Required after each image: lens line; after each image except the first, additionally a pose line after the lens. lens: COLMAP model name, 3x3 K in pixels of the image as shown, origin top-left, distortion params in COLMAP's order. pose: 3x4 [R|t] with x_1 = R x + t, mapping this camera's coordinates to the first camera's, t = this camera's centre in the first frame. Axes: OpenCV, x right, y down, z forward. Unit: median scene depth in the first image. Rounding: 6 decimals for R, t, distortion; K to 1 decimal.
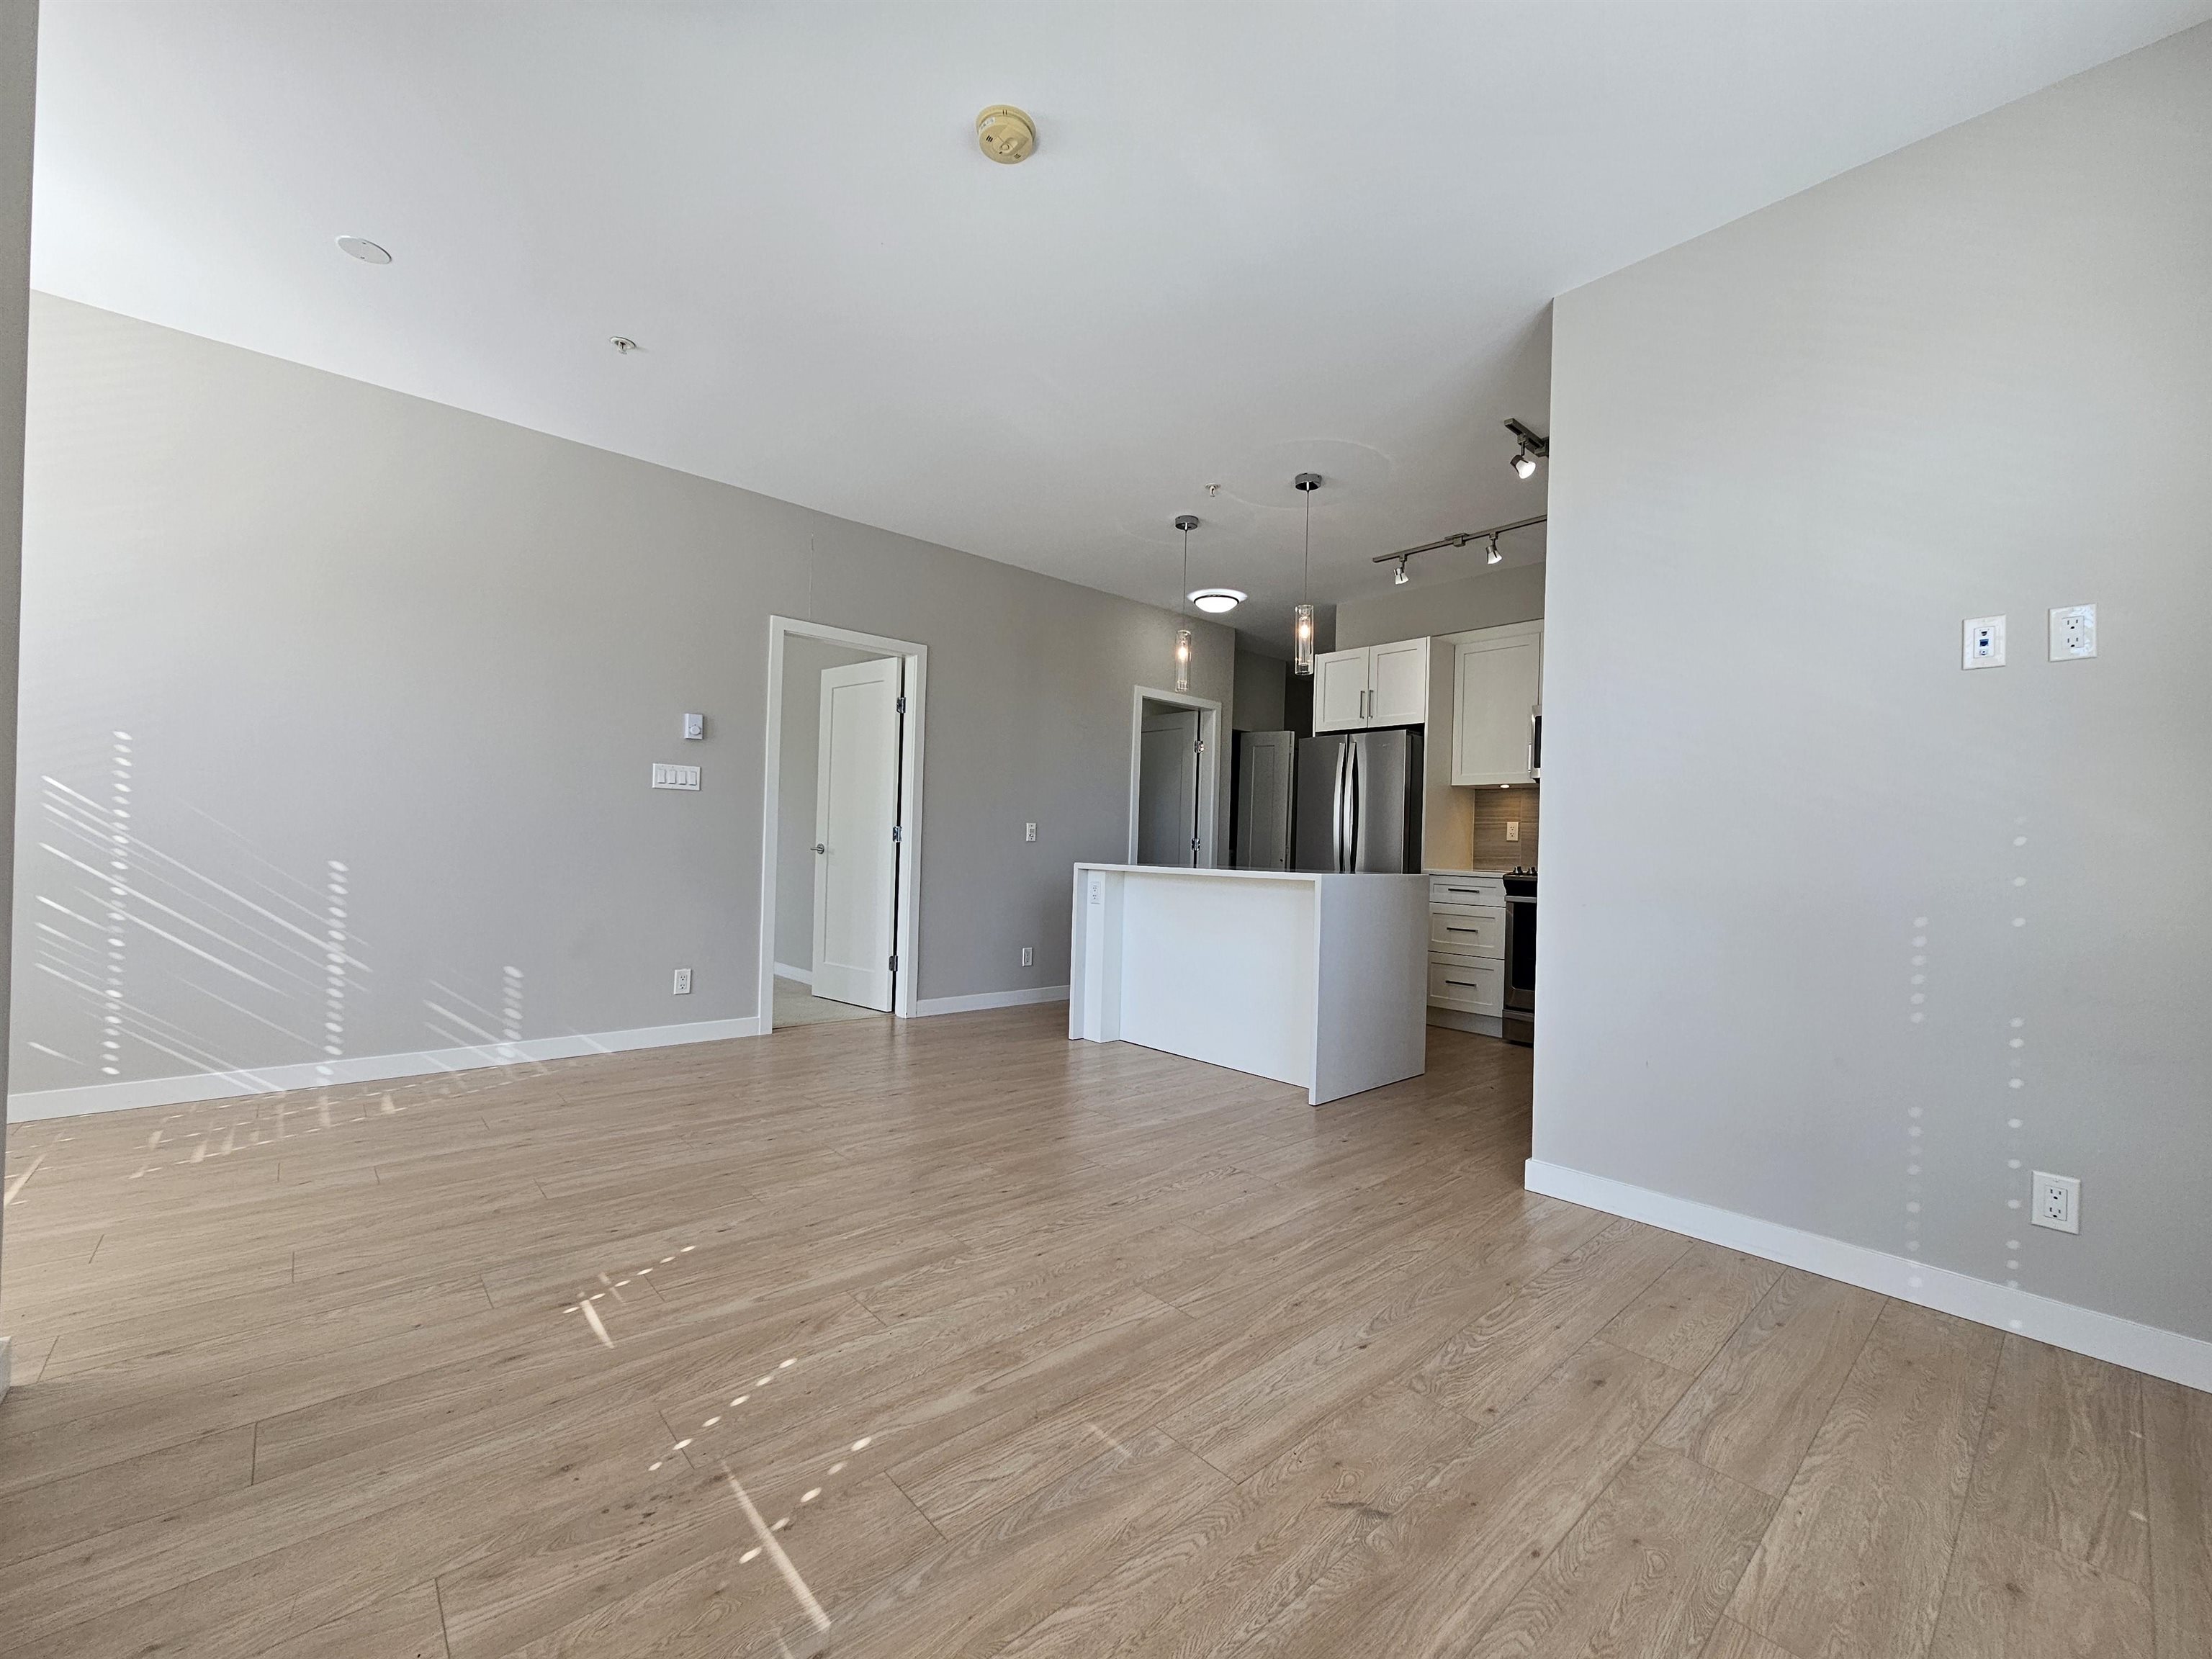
lens RADIAL K [[893.5, 0, 1110.6], [0, 893.5, 842.9], [0, 0, 1]] dist [-0.003745, -0.000268]
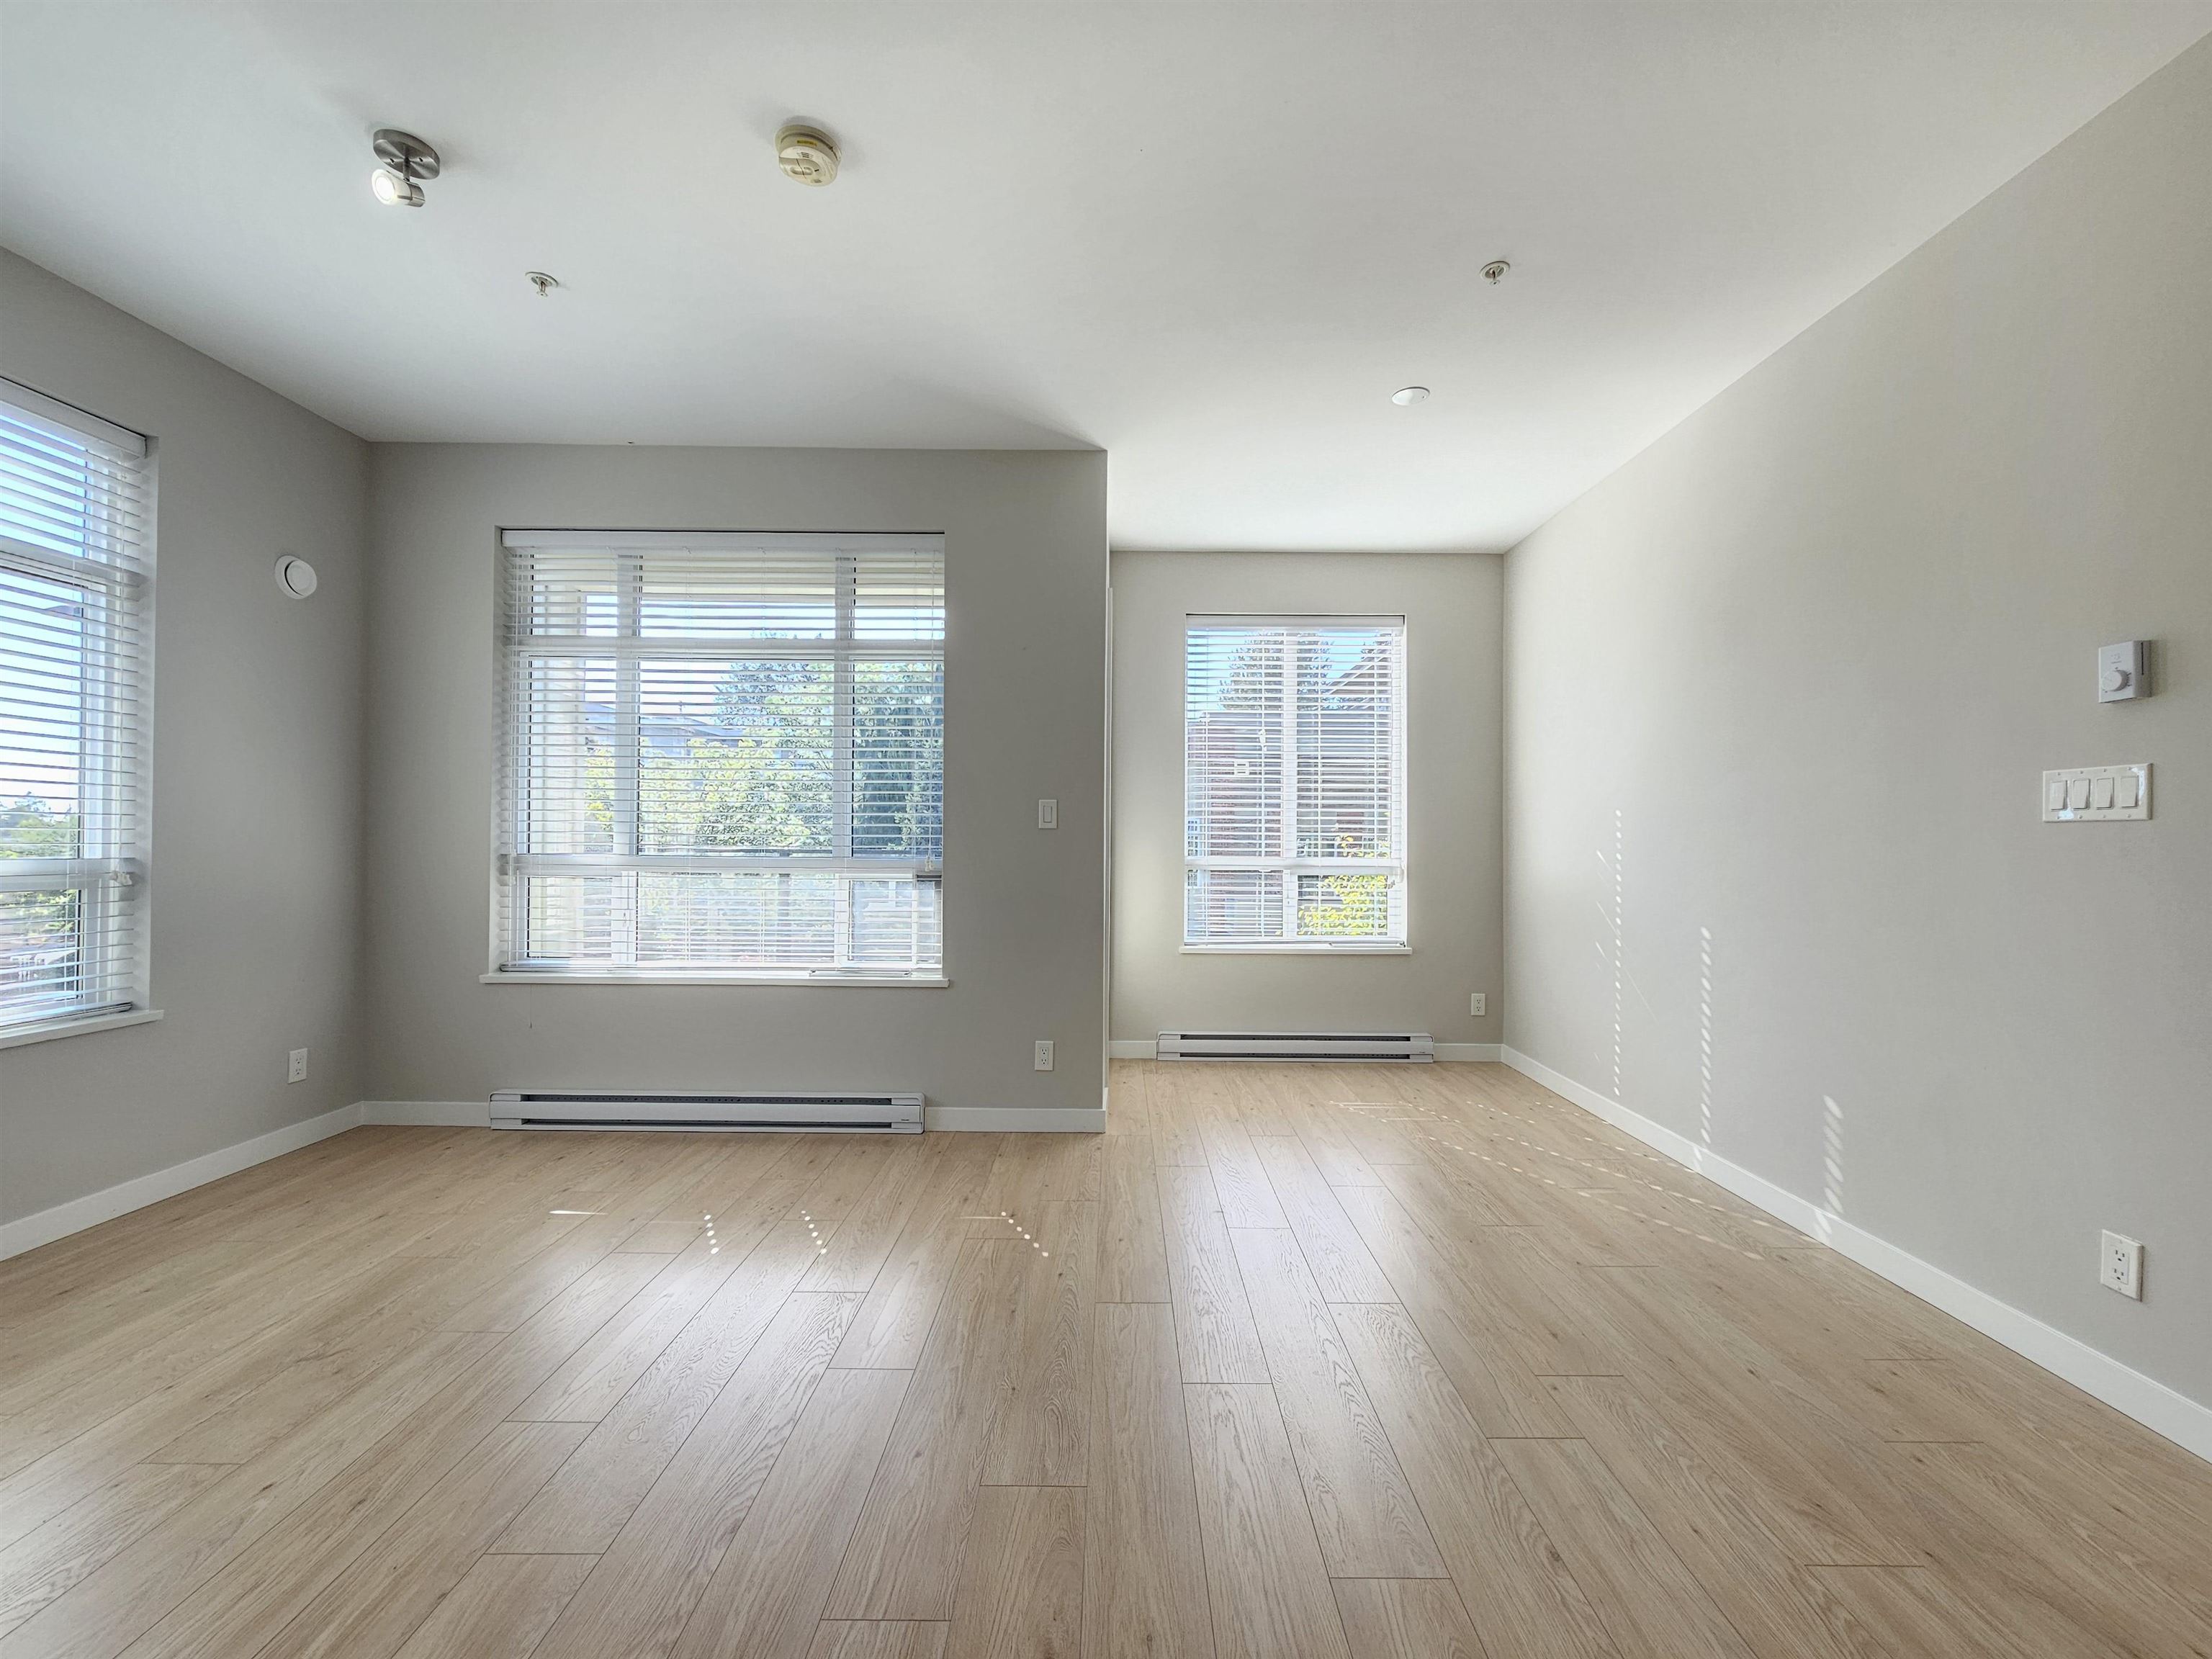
lens RADIAL K [[893.5, 0, 1117.7], [0, 893.5, 838.6], [0, 0, 1]] dist [-0.003745, -0.000268]
pose [[-0.655869, -0.036292, -0.754002, 0.244626], [-0.023309, 0.999341, -0.027825, -0.036502], [0.754515, -0.000674, -0.656282, 1.290904]]
